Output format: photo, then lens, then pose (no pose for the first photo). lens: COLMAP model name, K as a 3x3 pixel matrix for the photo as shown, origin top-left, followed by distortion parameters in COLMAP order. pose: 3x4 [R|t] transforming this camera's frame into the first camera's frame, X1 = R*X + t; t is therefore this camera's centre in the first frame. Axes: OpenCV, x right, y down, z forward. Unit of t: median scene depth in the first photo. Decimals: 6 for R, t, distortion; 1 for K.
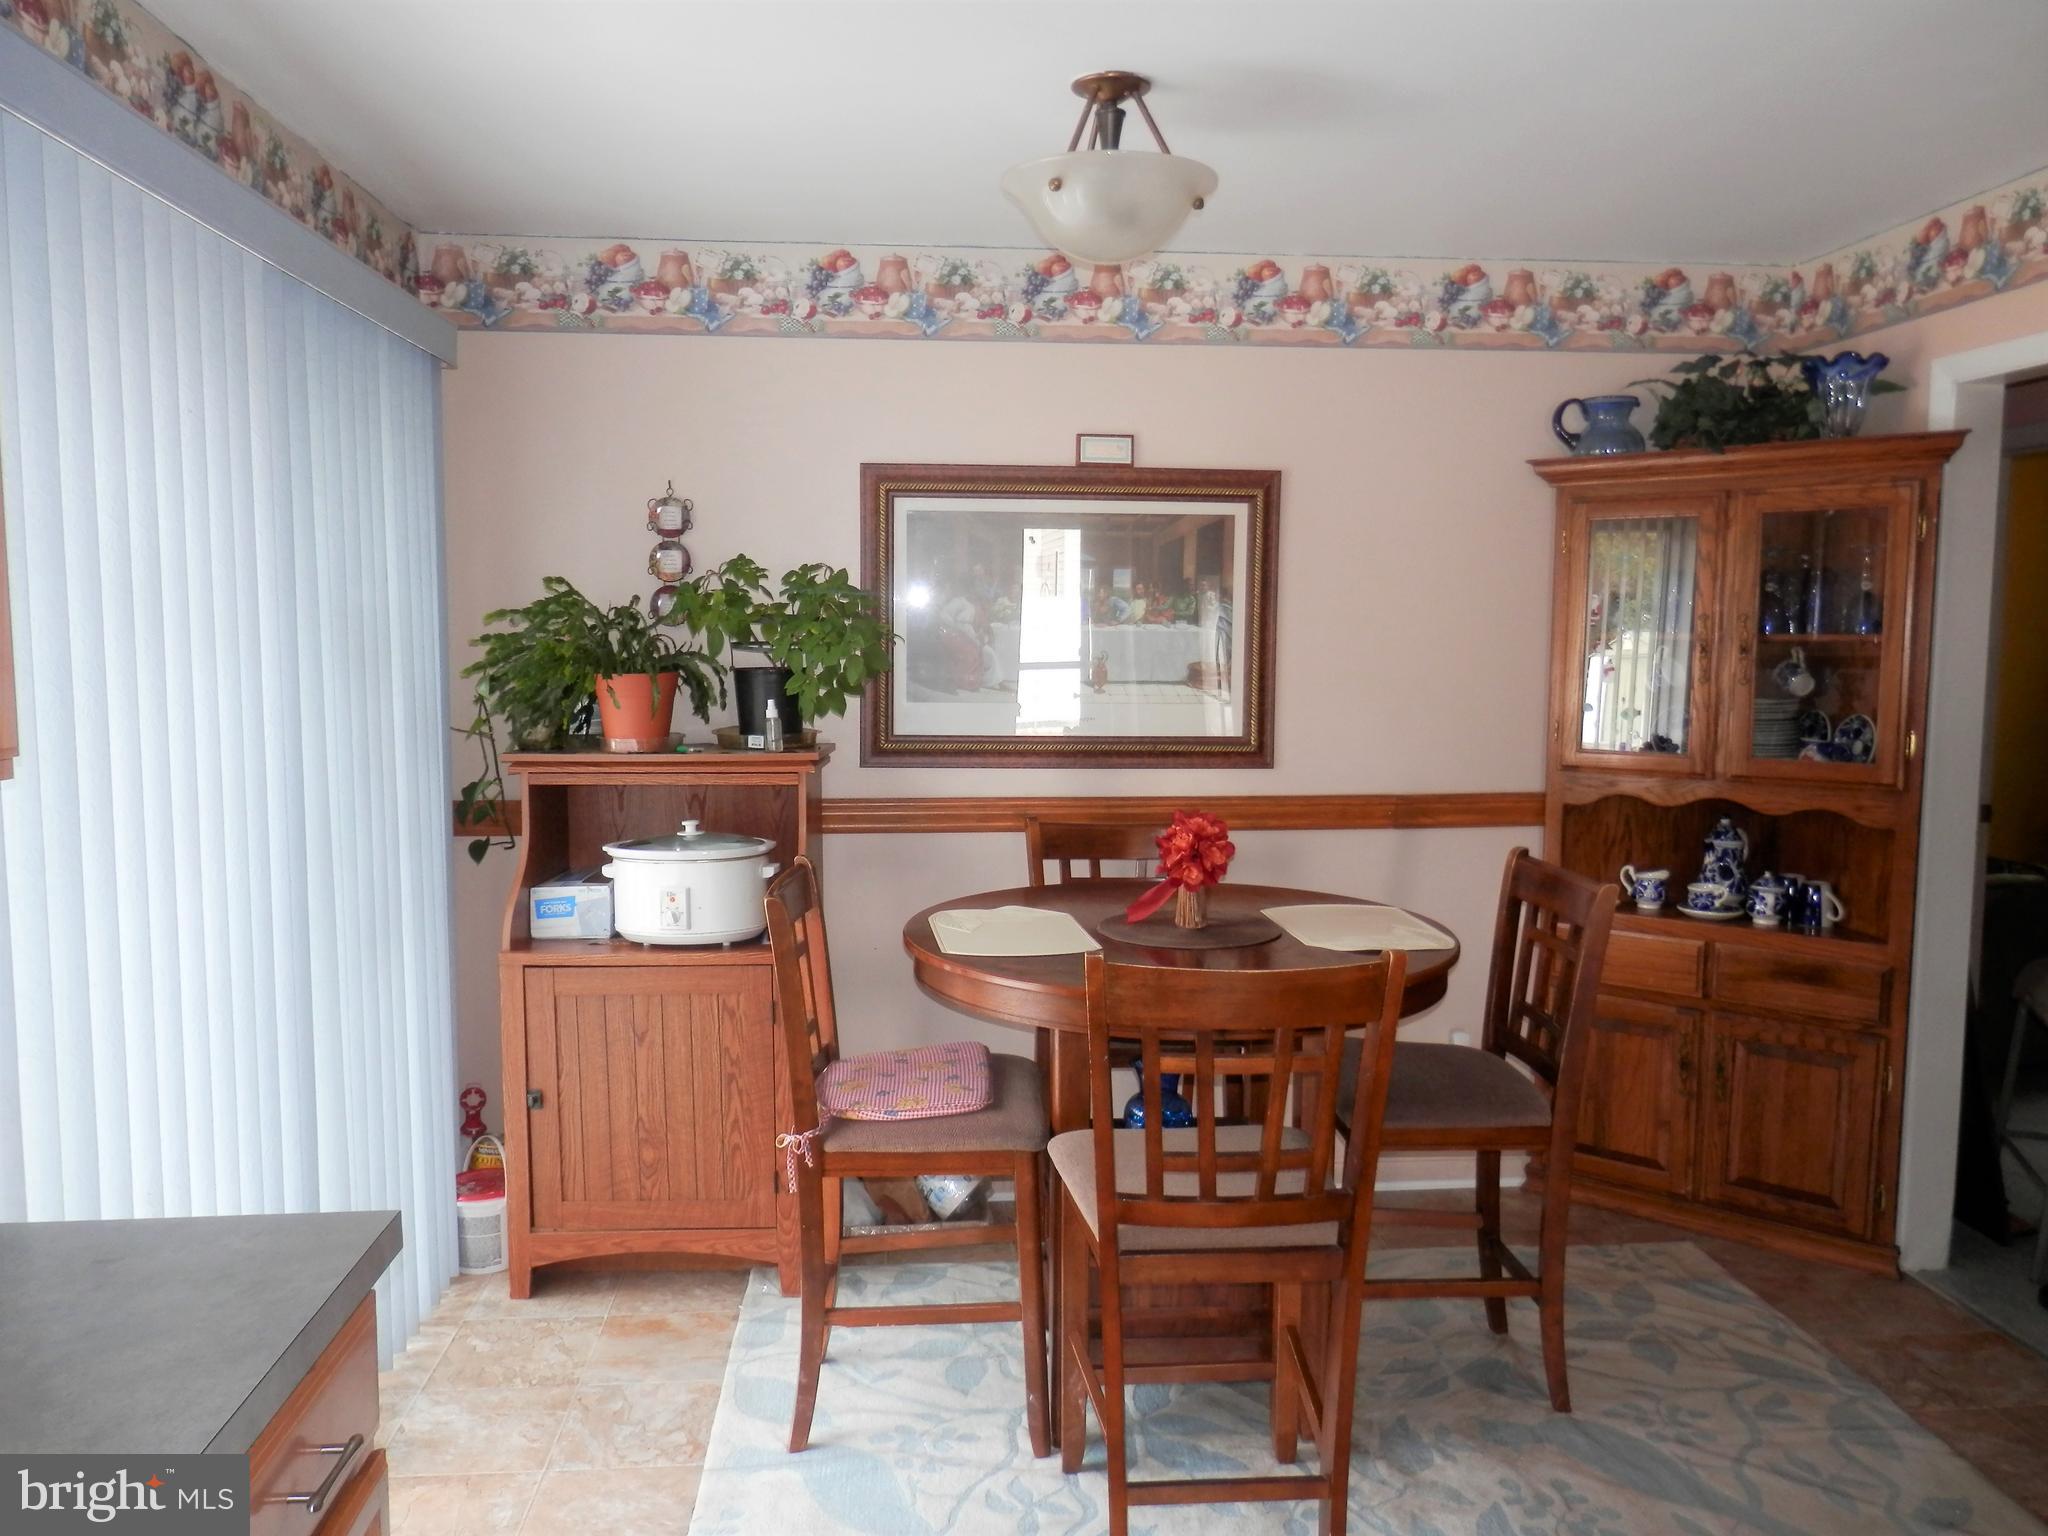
lens RADIAL K [[1520.5, 0, 1015.1], [0, 1520.5, 773.1], [0, 0, 1]] dist [0.001544, 0.004023]
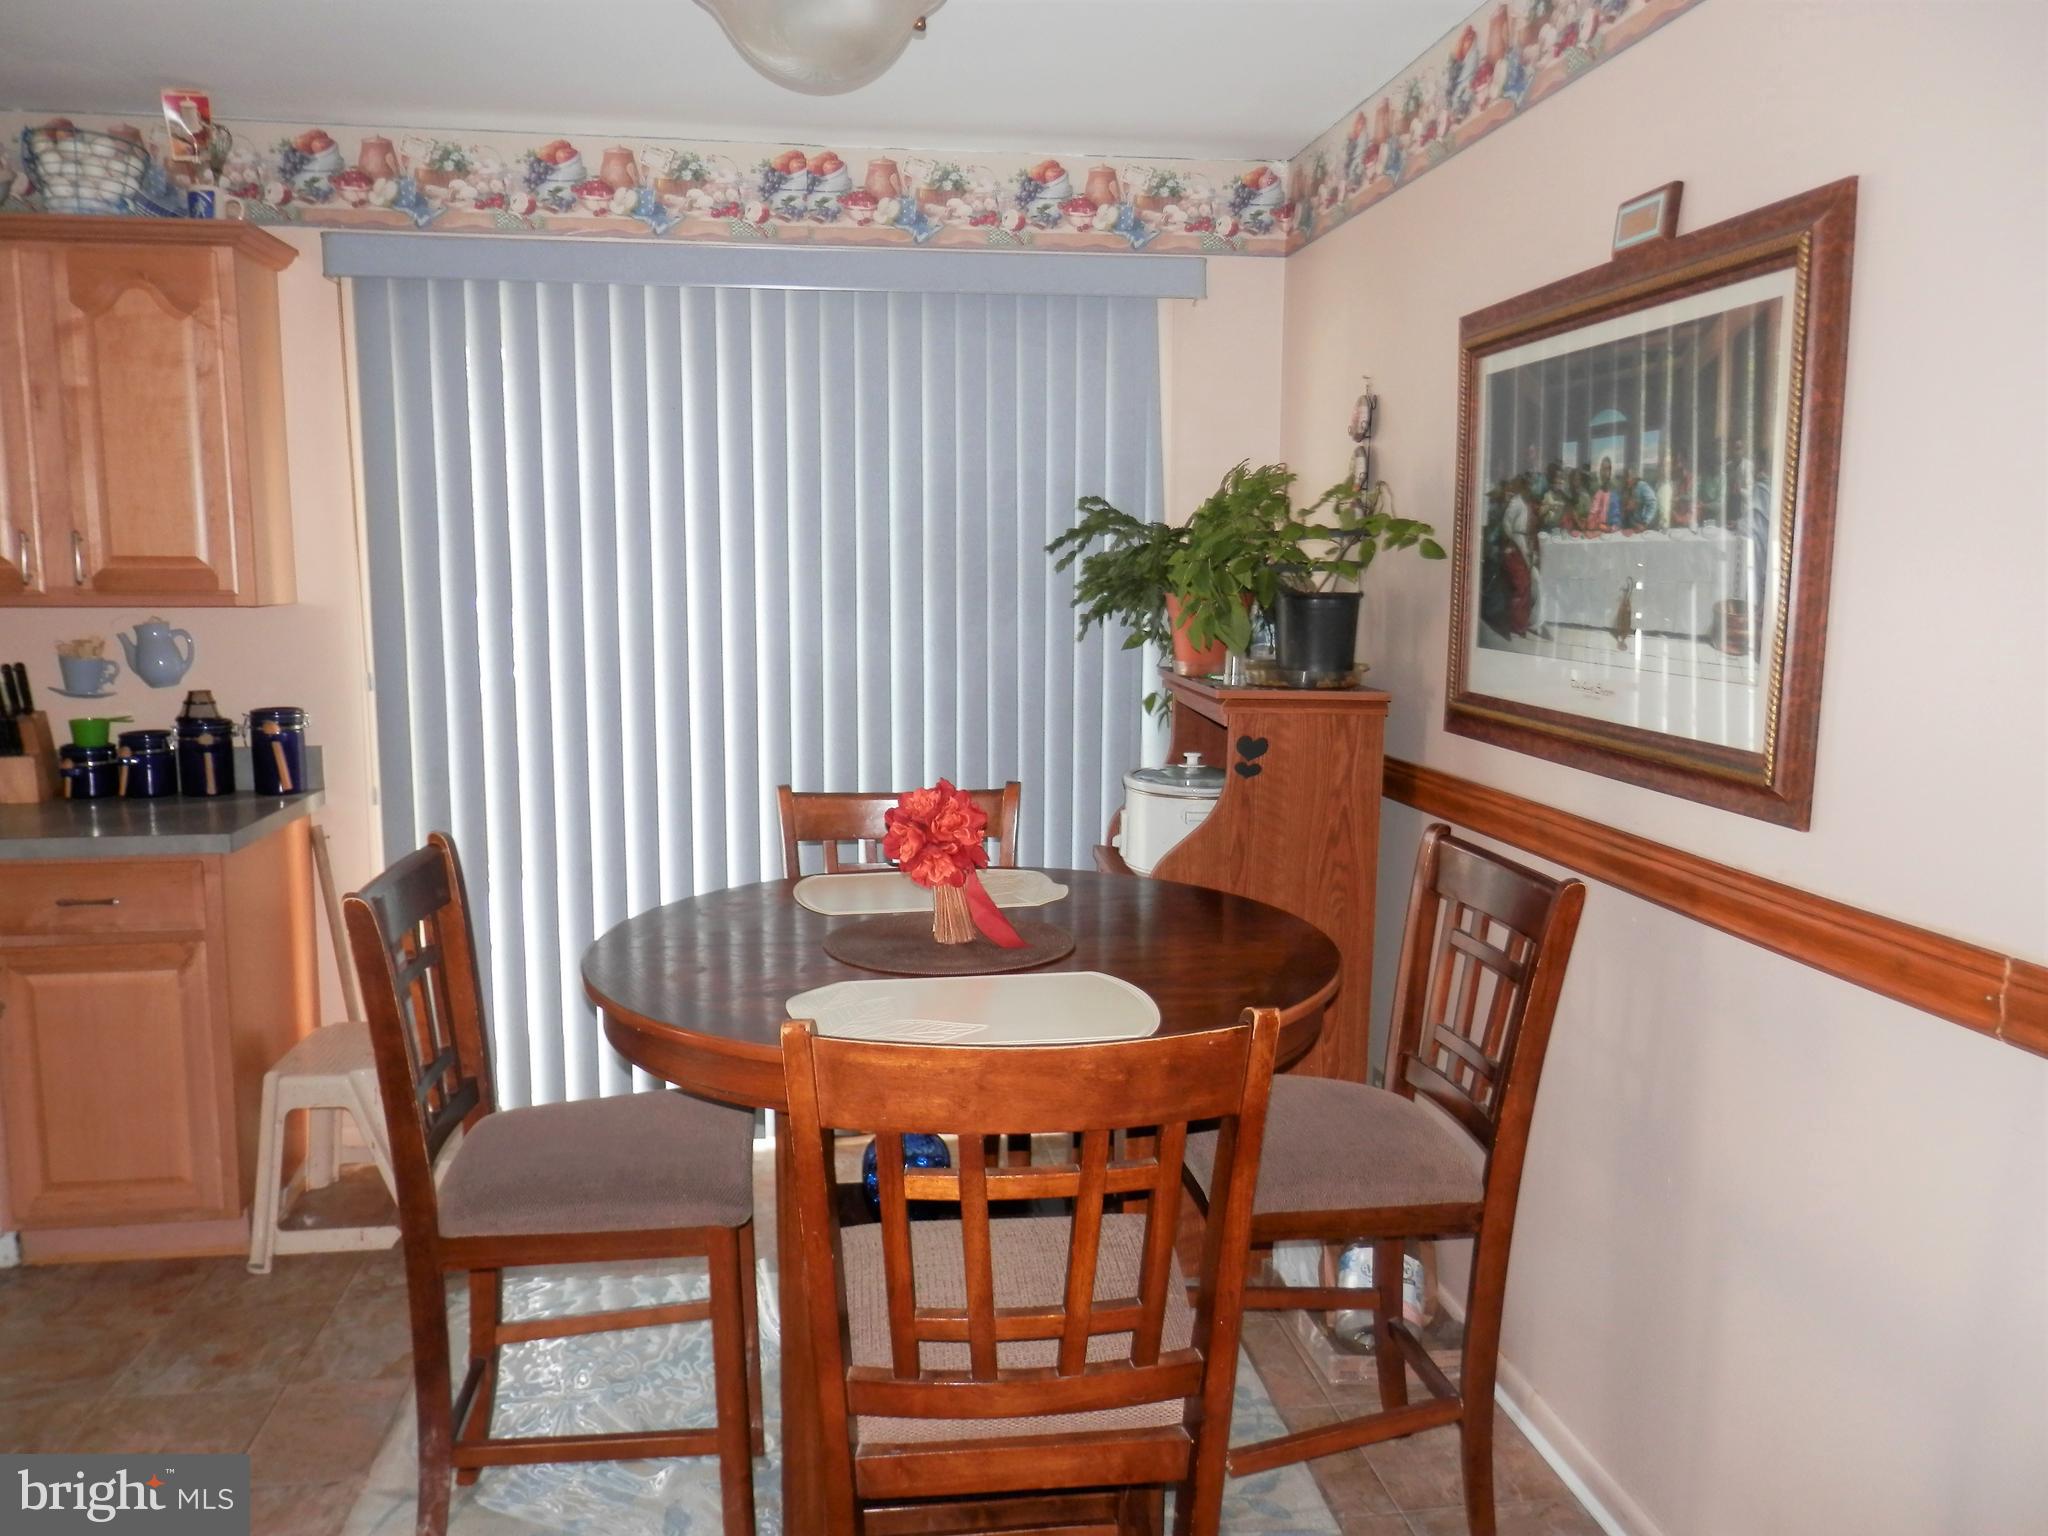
lens RADIAL K [[1520.5, 0, 1020.6], [0, 1520.5, 769.7], [0, 0, 1]] dist [0.001544, 0.004023]
pose [[0.060124, 0.131824, -0.989448, 0.664563], [-0.098920, 0.987149, 0.125507, -0.061422], [0.993277, 0.090330, 0.072392, 0.781380]]
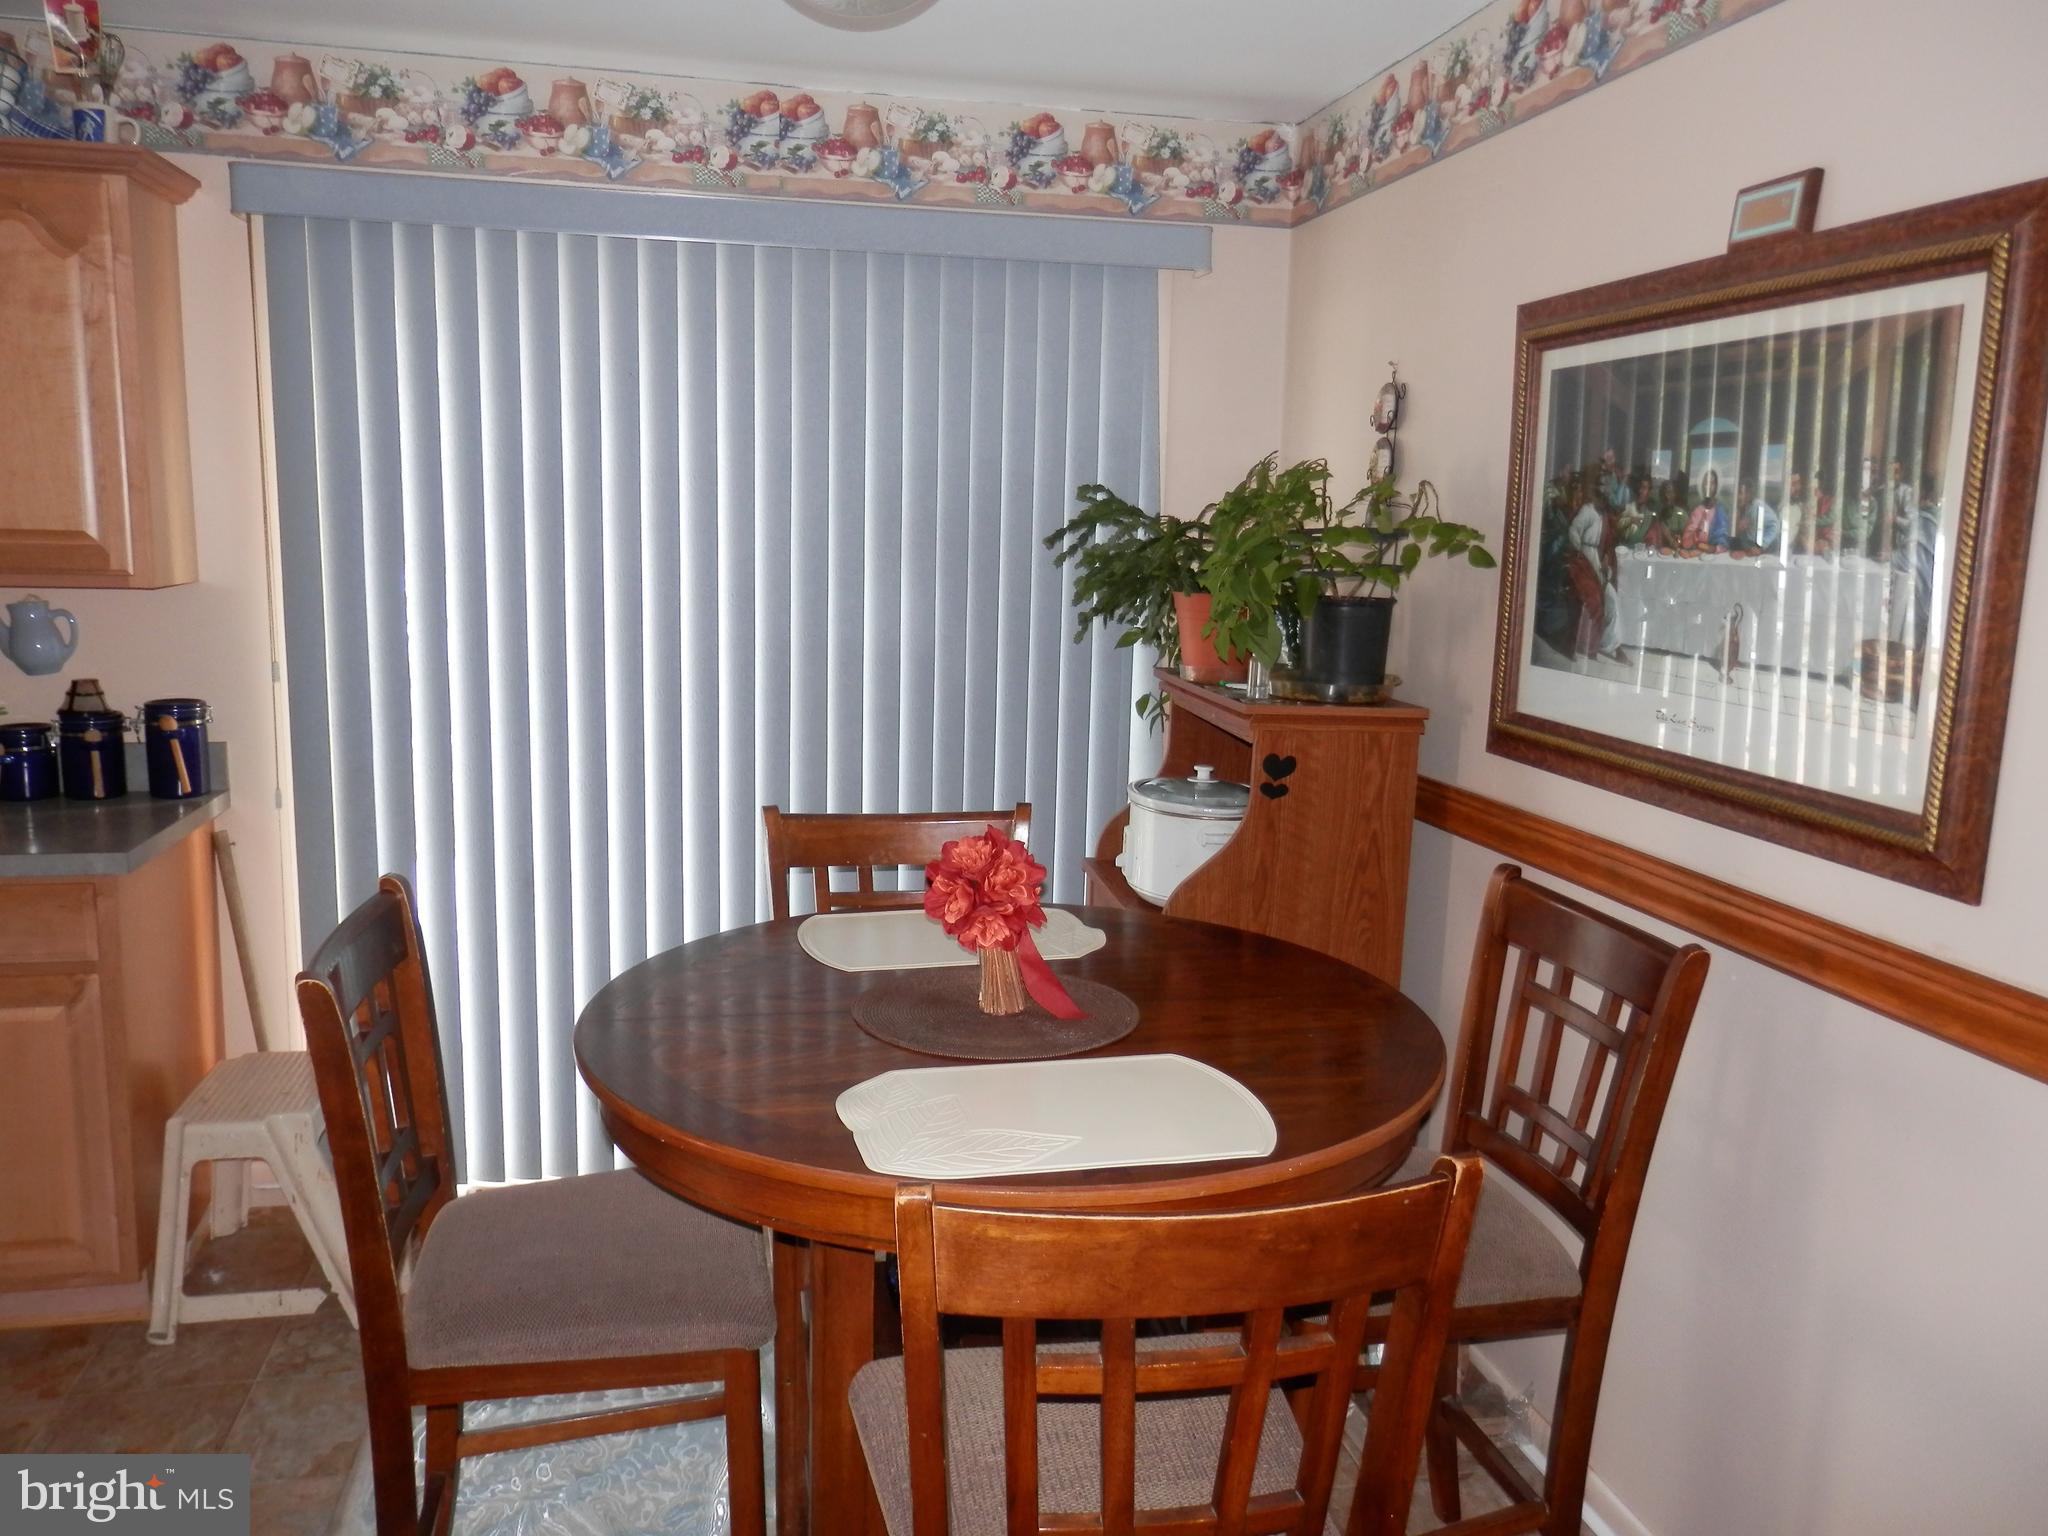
lens RADIAL K [[1520.5, 0, 1021.2], [0, 1520.5, 764.2], [0, 0, 1]] dist [0.001544, 0.004023]
pose [[0.128361, 0.157275, -0.979177, 0.584491], [-0.119549, 0.982599, 0.142153, -0.075616], [0.984496, 0.098813, 0.144930, 0.728439]]
